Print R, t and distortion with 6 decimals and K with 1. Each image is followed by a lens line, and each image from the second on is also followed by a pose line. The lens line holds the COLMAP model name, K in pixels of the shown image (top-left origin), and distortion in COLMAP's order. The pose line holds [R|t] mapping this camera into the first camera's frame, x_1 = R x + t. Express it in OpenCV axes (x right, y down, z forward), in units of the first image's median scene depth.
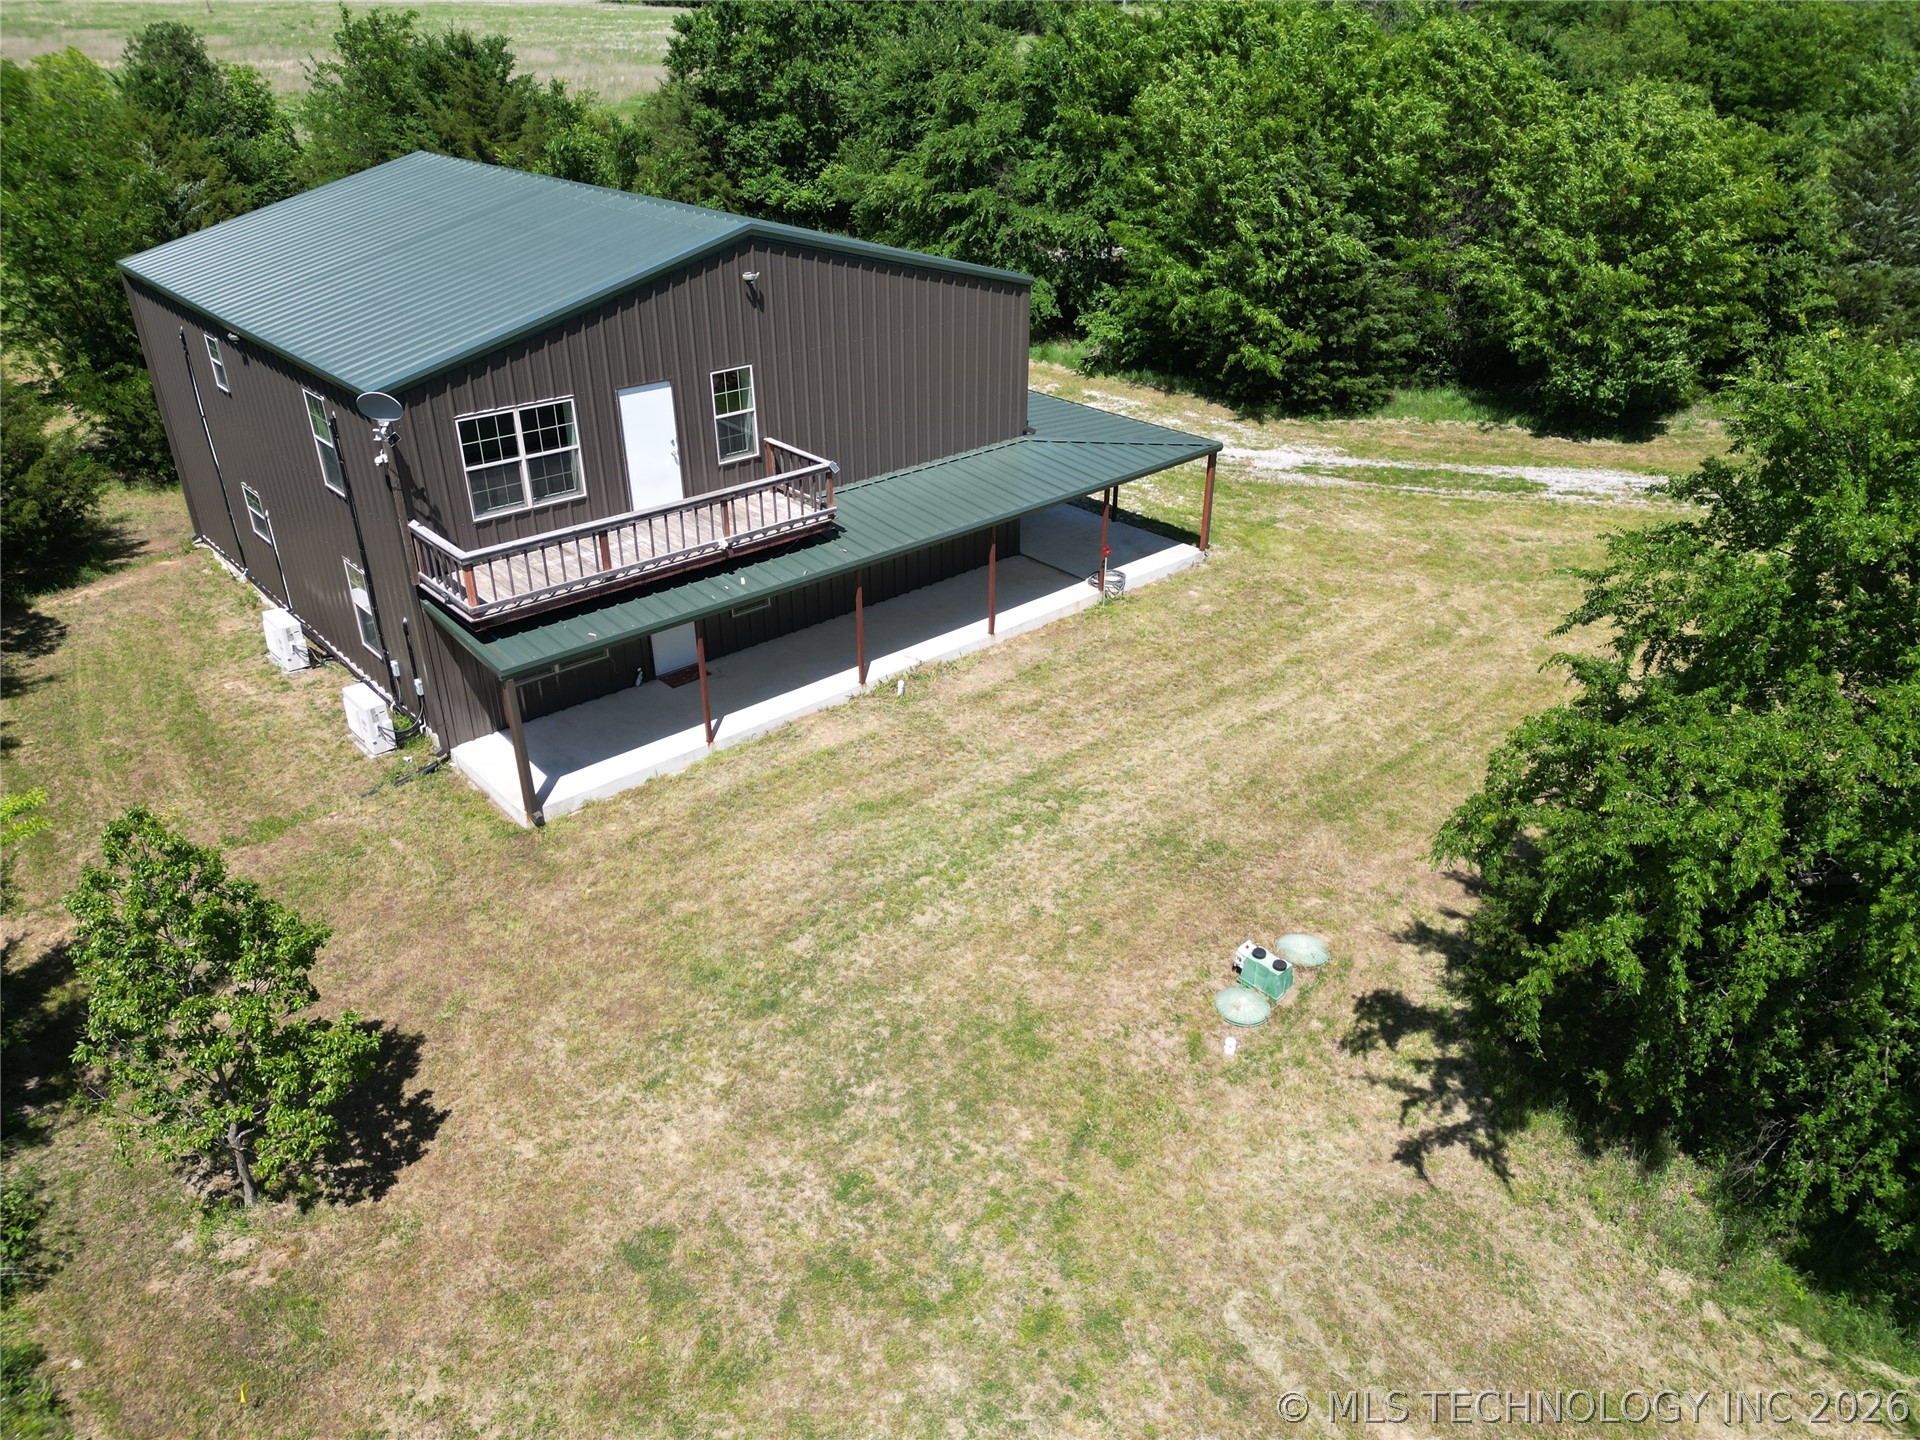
lens RADIAL K [[1348.6, 0, 968.0], [0, 1348.6, 714.7], [0, 0, 1]] dist [0.046969, -0.034845]
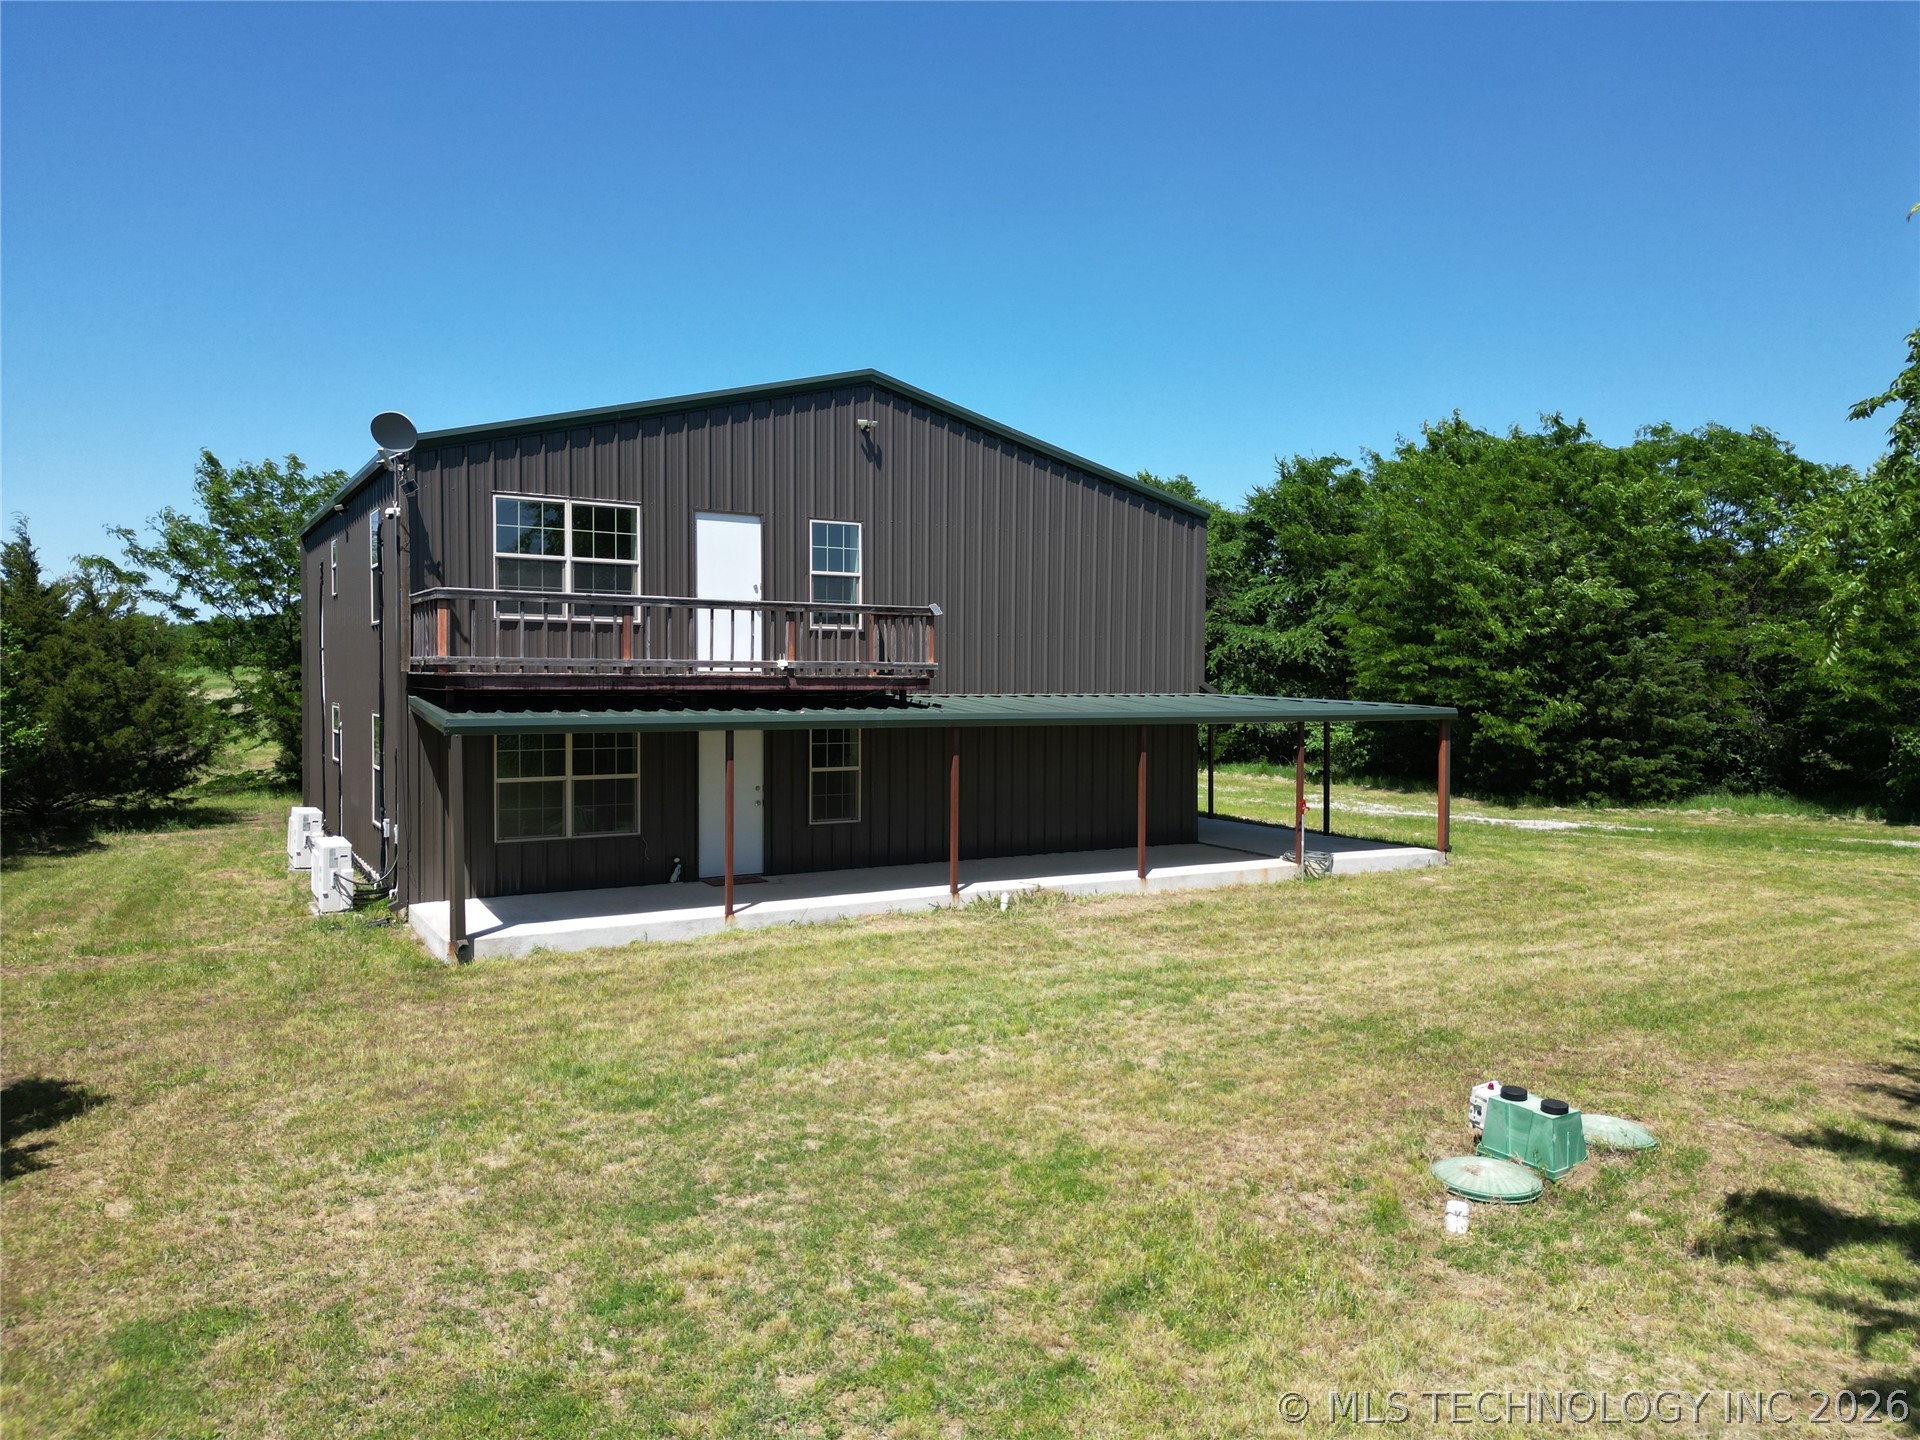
lens RADIAL K [[1348.6, 0, 964.0], [0, 1348.6, 718.6], [0, 0, 1]] dist [0.046969, -0.034845]
pose [[0.979792, 0.010130, -0.199760, 0.089206], [-0.097876, 0.895257, -0.434666, 0.252171], [0.174434, 0.445434, 0.878158, 0.346372]]
